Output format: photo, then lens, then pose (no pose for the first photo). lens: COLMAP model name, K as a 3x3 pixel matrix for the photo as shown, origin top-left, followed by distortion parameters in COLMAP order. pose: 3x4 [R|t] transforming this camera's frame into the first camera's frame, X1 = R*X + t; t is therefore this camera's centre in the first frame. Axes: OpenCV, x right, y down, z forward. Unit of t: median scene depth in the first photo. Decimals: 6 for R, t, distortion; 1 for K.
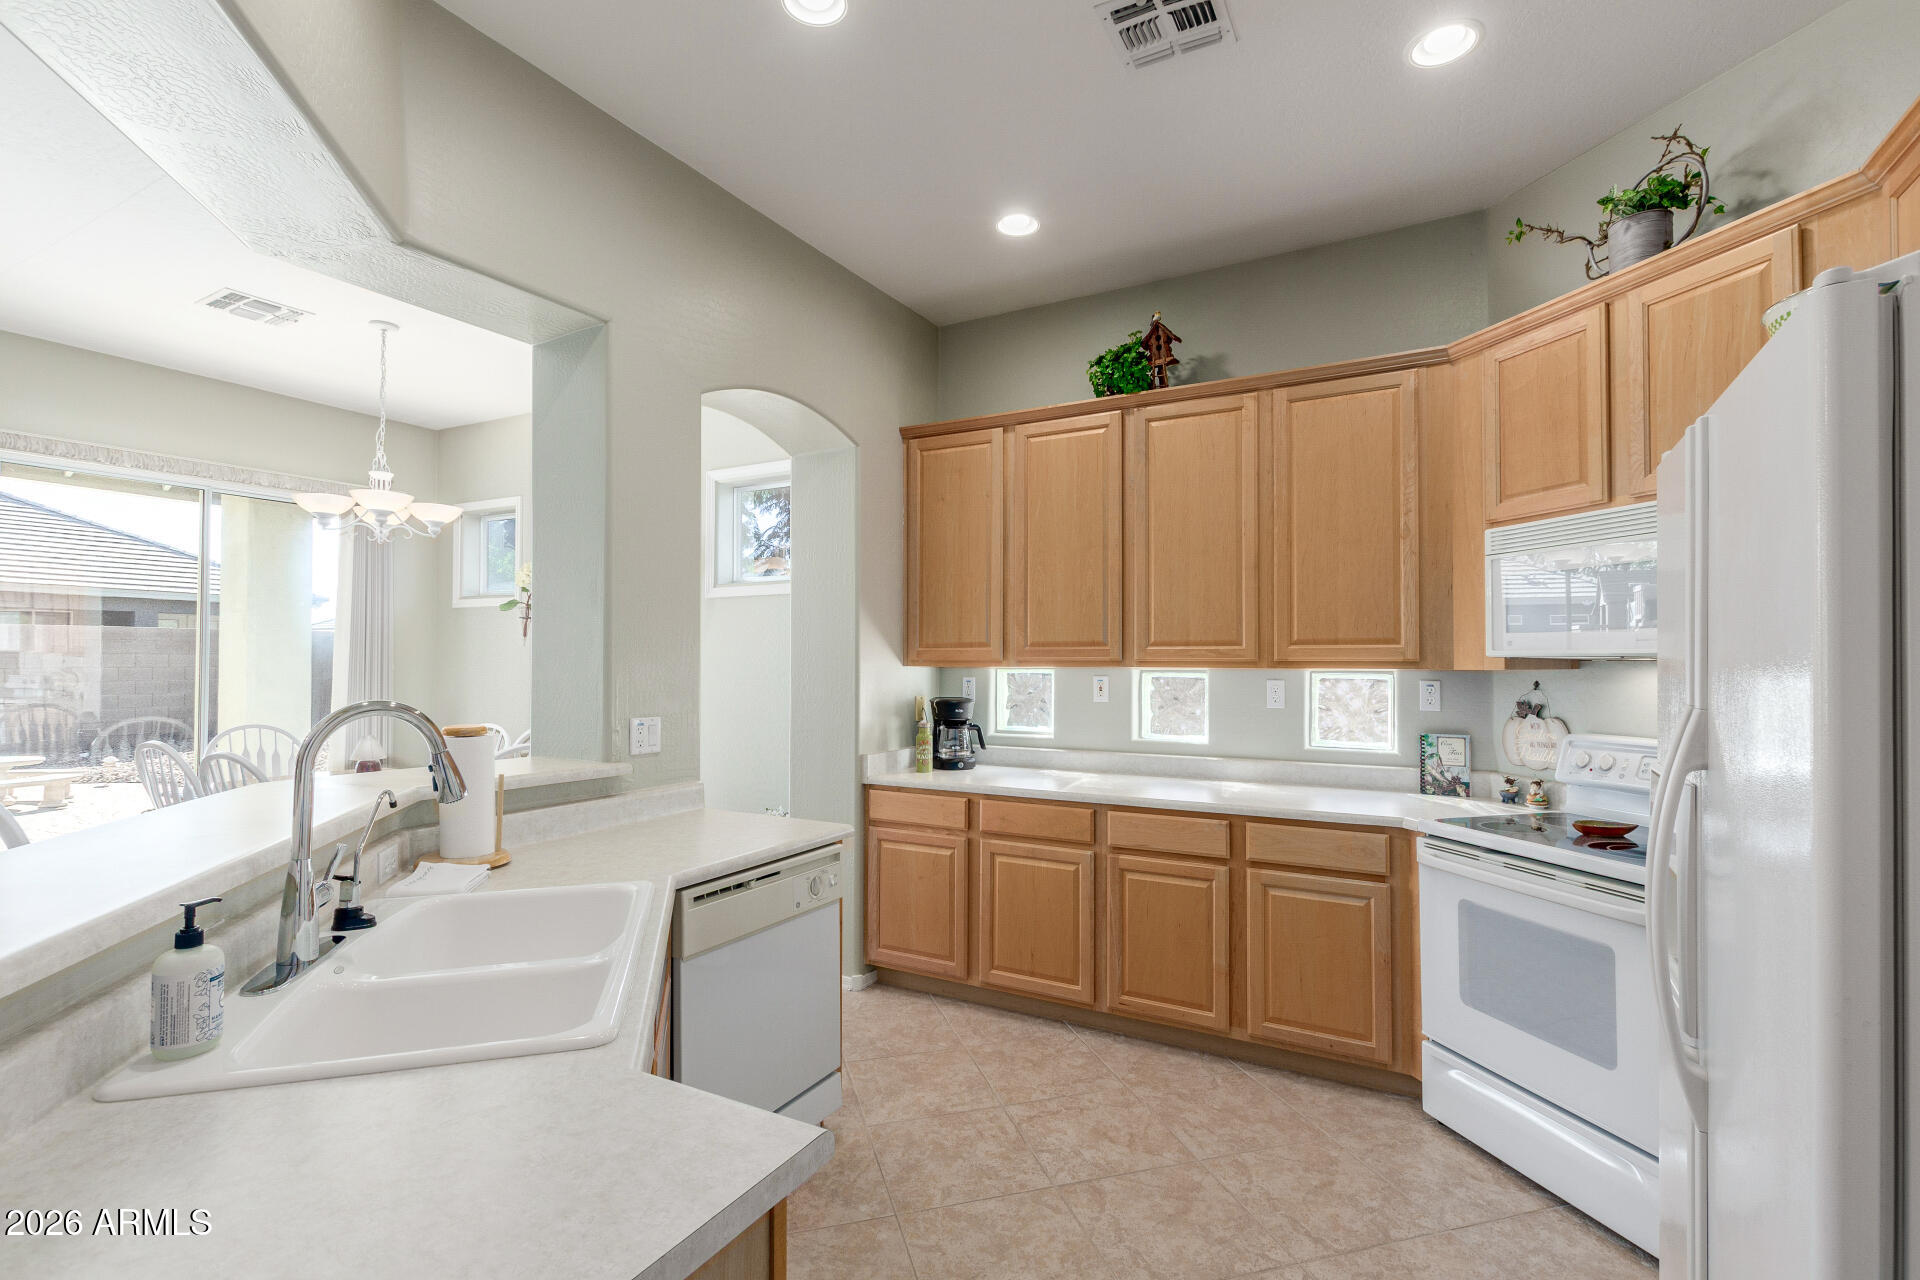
lens RADIAL K [[889.8, 0, 960.9], [0, 889.8, 646.2], [0, 0, 1]] dist [0.007688, -0.000472]
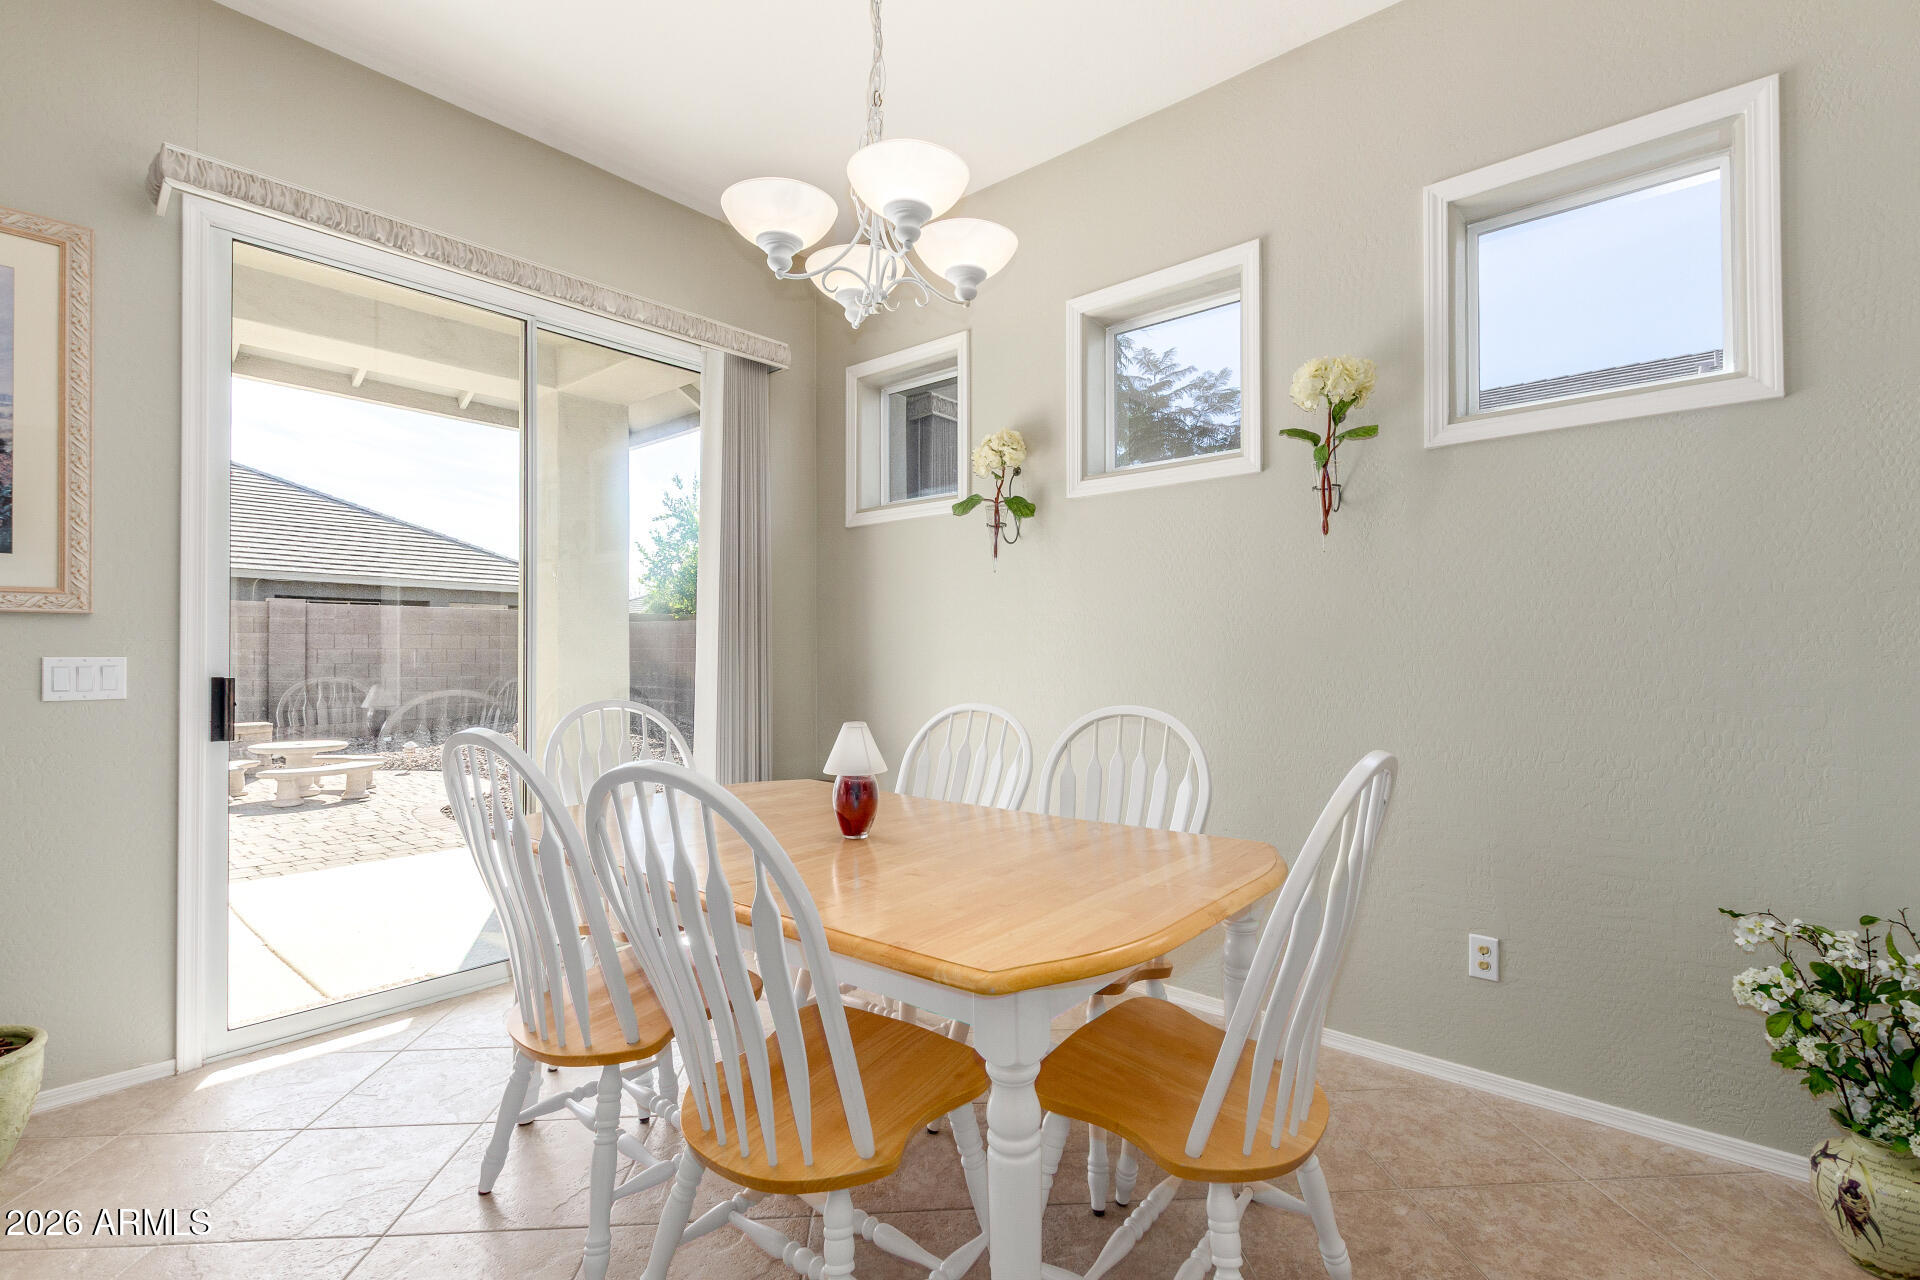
lens RADIAL K [[889.8, 0, 969.4], [0, 889.8, 645.1], [0, 0, 1]] dist [0.007688, -0.000472]
pose [[0.979933, -0.008277, -0.199158, -0.623222], [0.009894, 0.999926, 0.007127, 0.069941], [0.199084, -0.008954, 0.979942, 0.666769]]
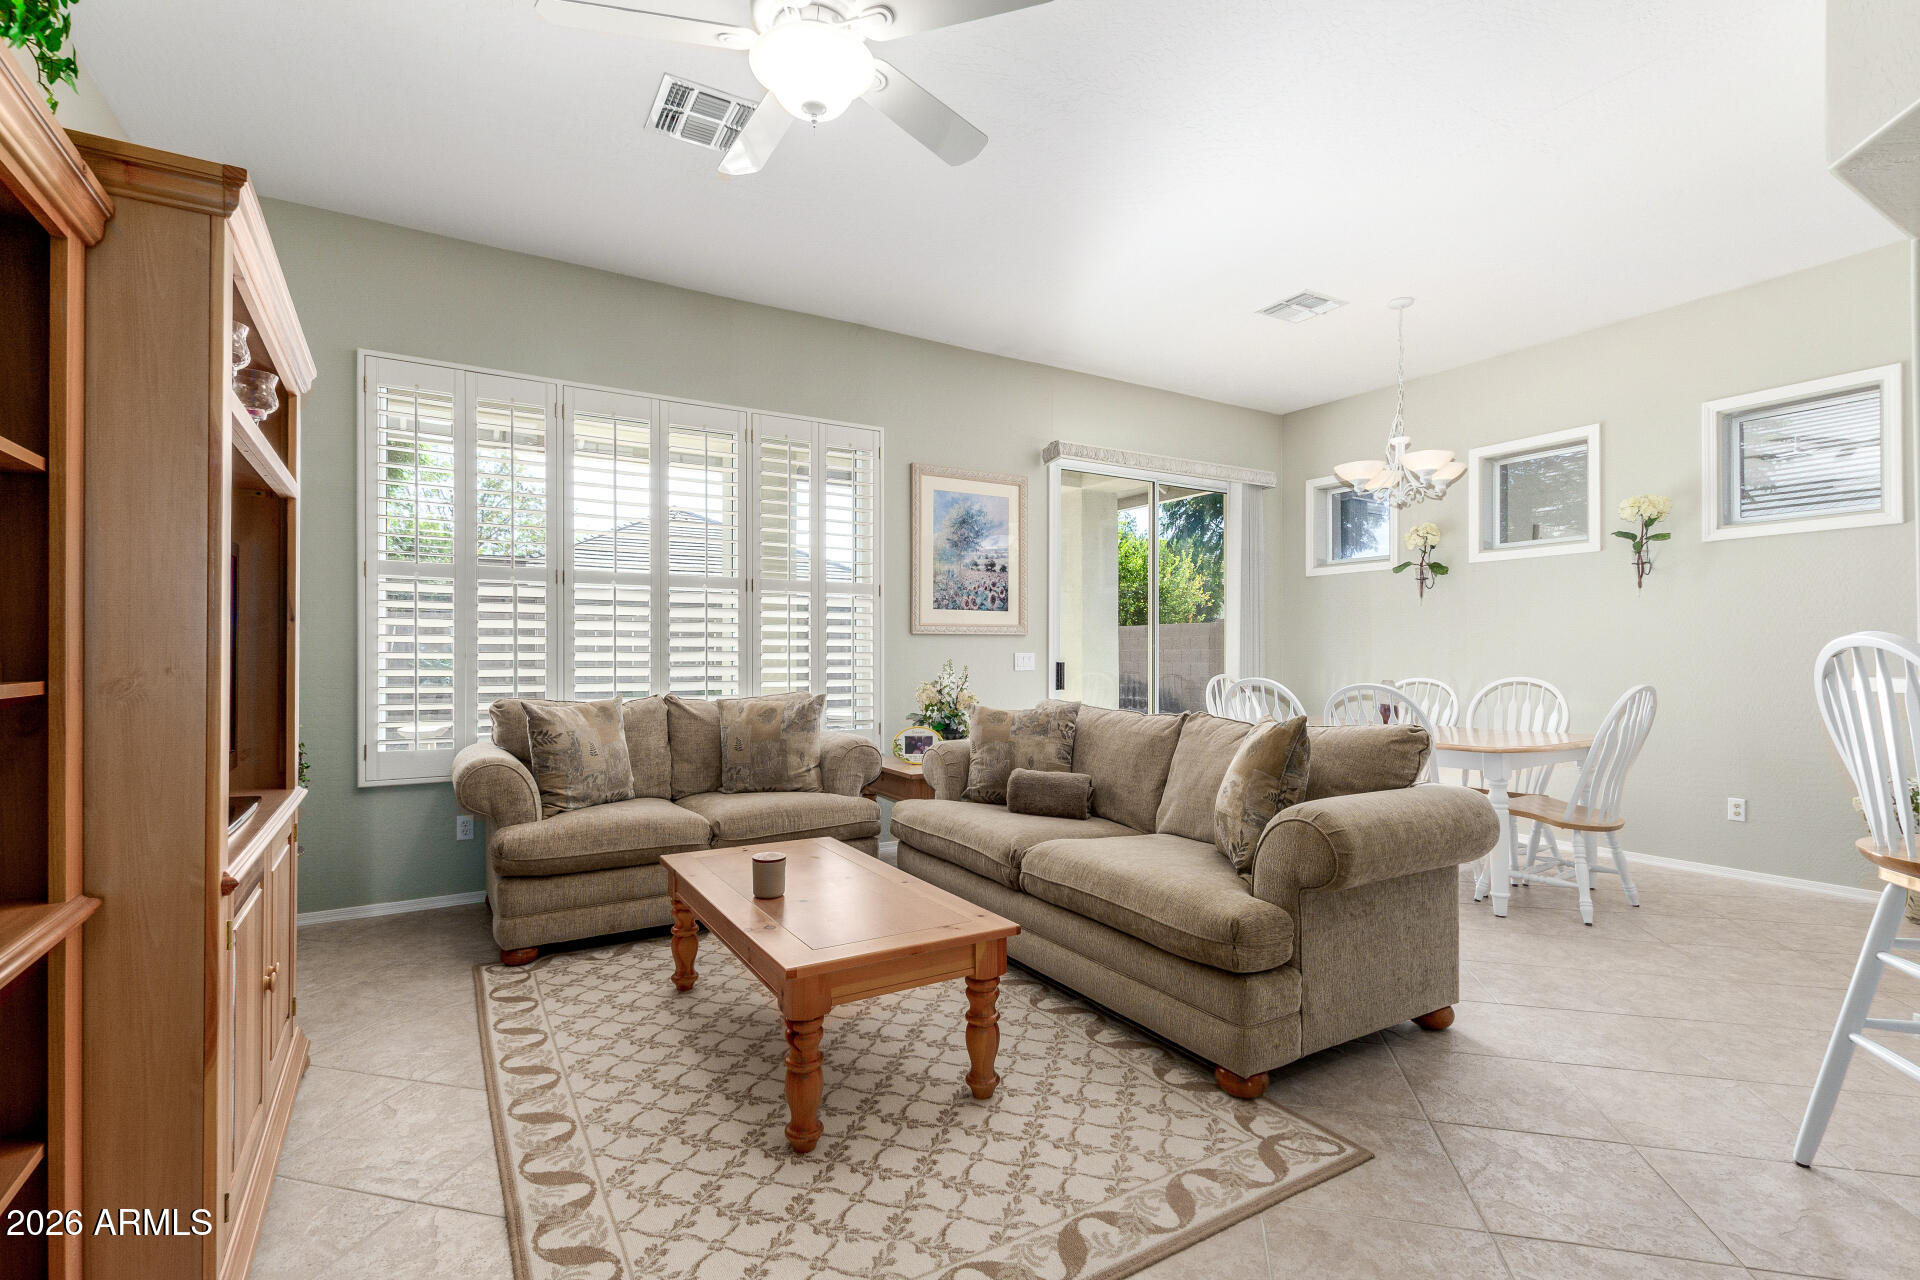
lens RADIAL K [[889.8, 0, 953.9], [0, 889.8, 653.6], [0, 0, 1]] dist [0.007688, -0.000472]
pose [[0.863341, -0.008908, -0.504543, -0.699476], [0.011973, 0.999924, 0.002832, 0.071954], [0.504480, -0.008485, 0.863382, -0.262890]]
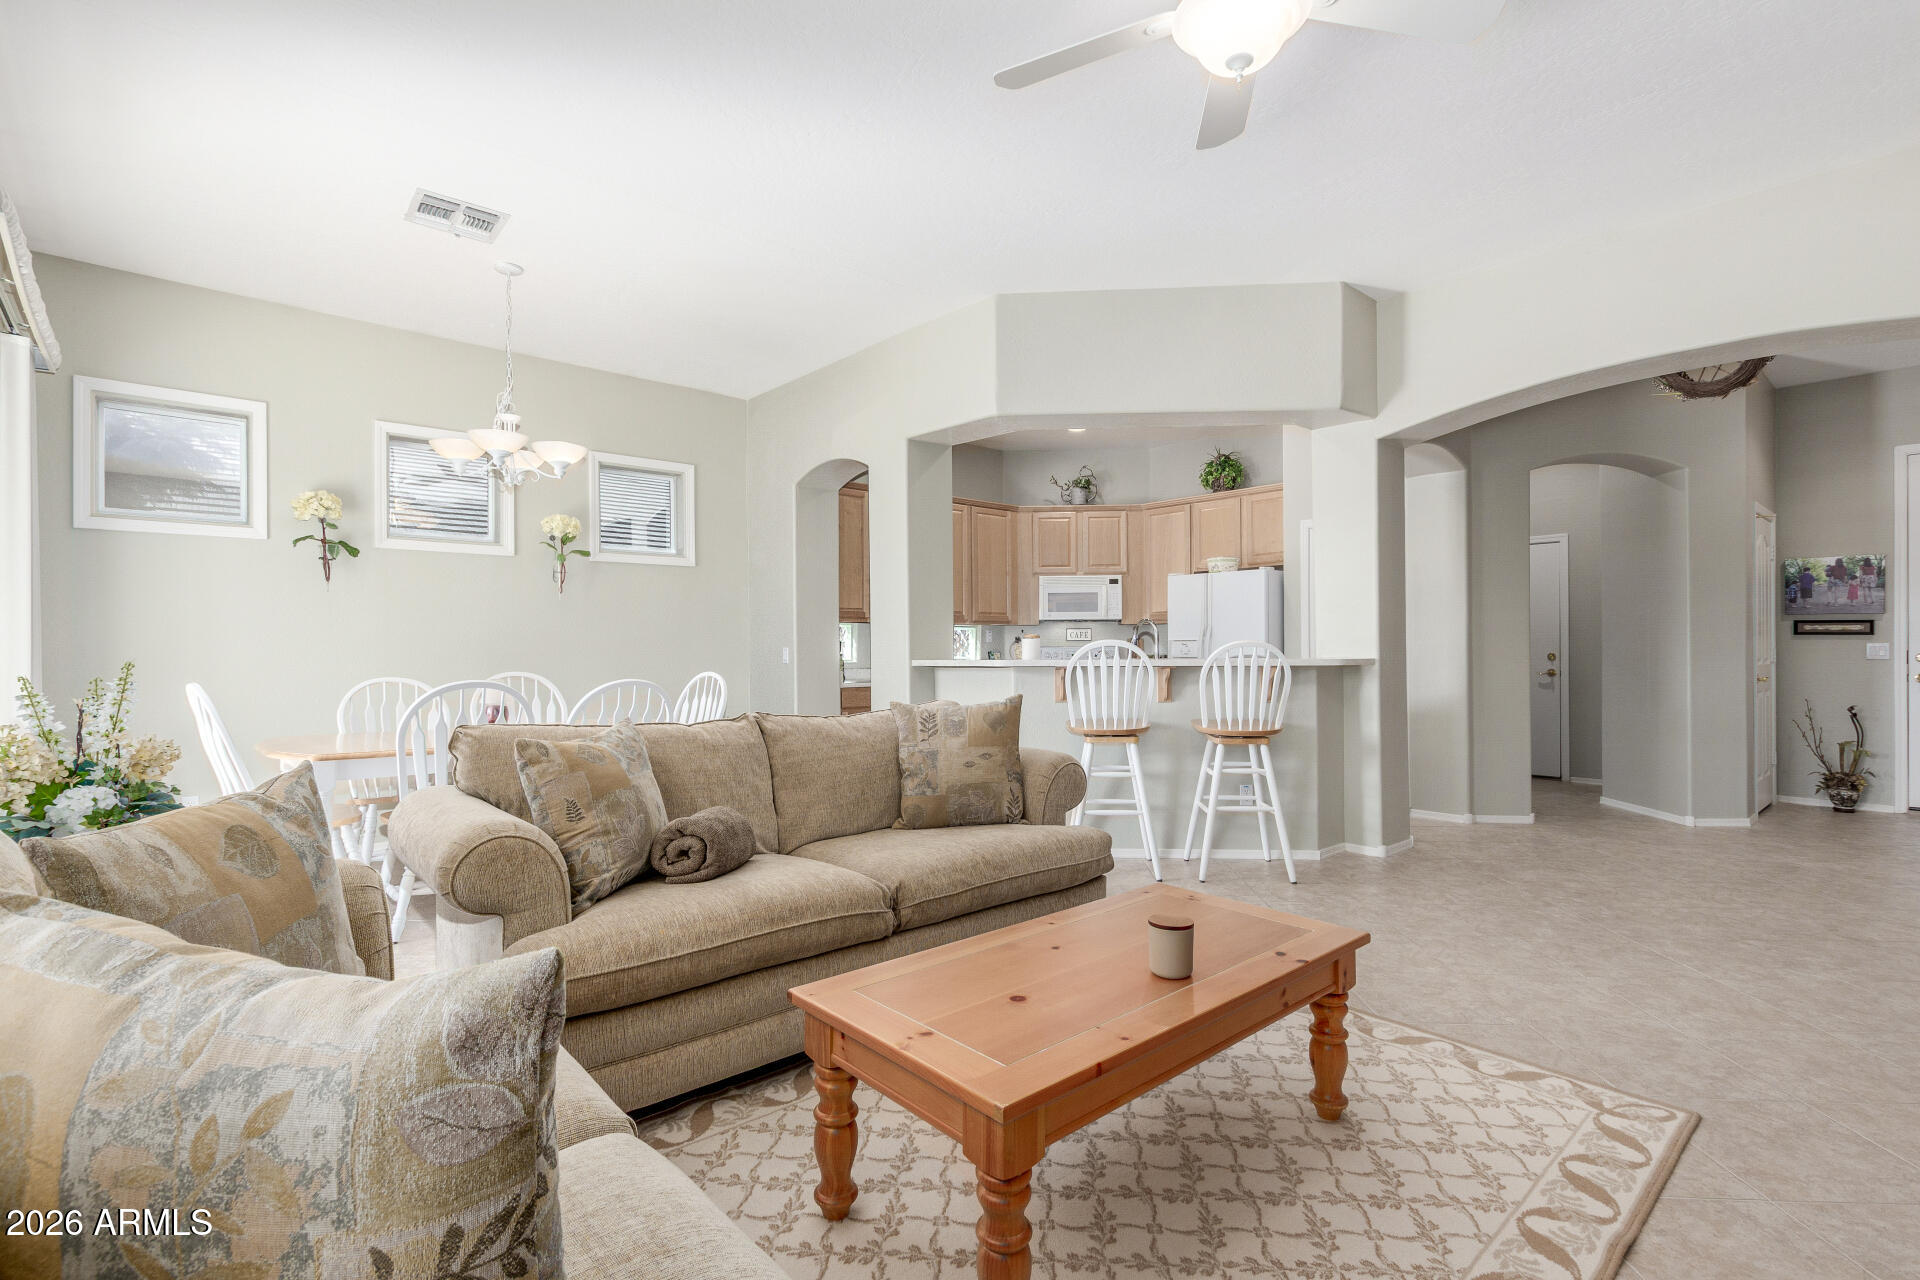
lens RADIAL K [[889.8, 0, 967.7], [0, 889.8, 645.4], [0, 0, 1]] dist [0.007688, -0.000472]
pose [[0.321239, -0.000997, 0.946998, -1.748334], [-0.010640, 0.999933, 0.004662, 0.066013], [-0.946938, -0.011574, 0.321207, 0.229163]]
